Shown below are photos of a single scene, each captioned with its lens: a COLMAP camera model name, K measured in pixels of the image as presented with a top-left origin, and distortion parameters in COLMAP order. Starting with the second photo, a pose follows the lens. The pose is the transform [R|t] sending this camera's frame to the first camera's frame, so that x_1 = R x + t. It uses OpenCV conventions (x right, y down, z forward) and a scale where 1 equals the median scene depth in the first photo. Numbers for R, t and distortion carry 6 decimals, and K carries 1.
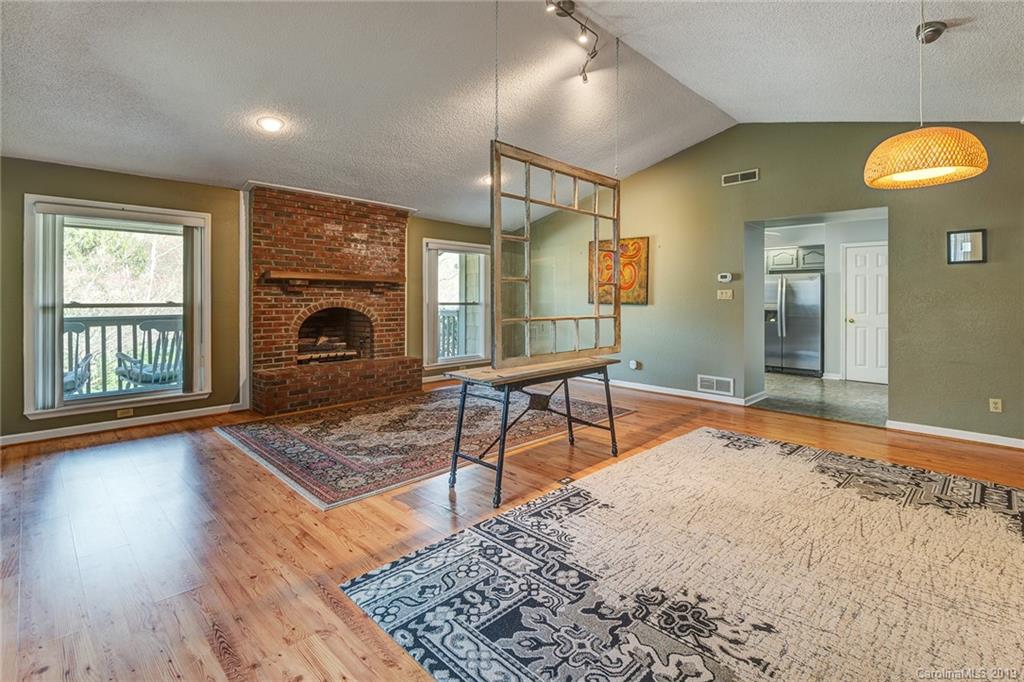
lens RADIAL K [[477.1, 0, 499.5], [0, 477.1, 284.2], [0, 0, 1]] dist [0.032965, -0.018075]
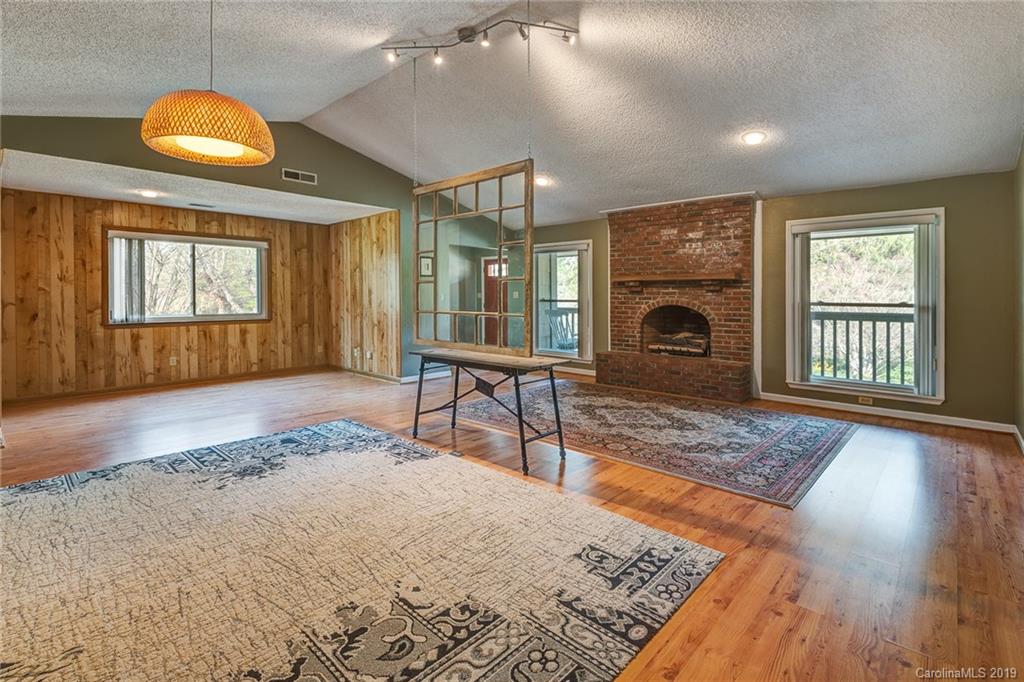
lens RADIAL K [[467.7, 0, 526.8], [0, 467.7, 284.7], [0, 0, 1]] dist [0.023757, -0.016857]
pose [[0.074820, -0.029236, -0.996768, 0.700191], [0.028734, 0.999218, -0.027151, 0.021889], [0.996783, -0.026610, 0.075601, 0.597289]]
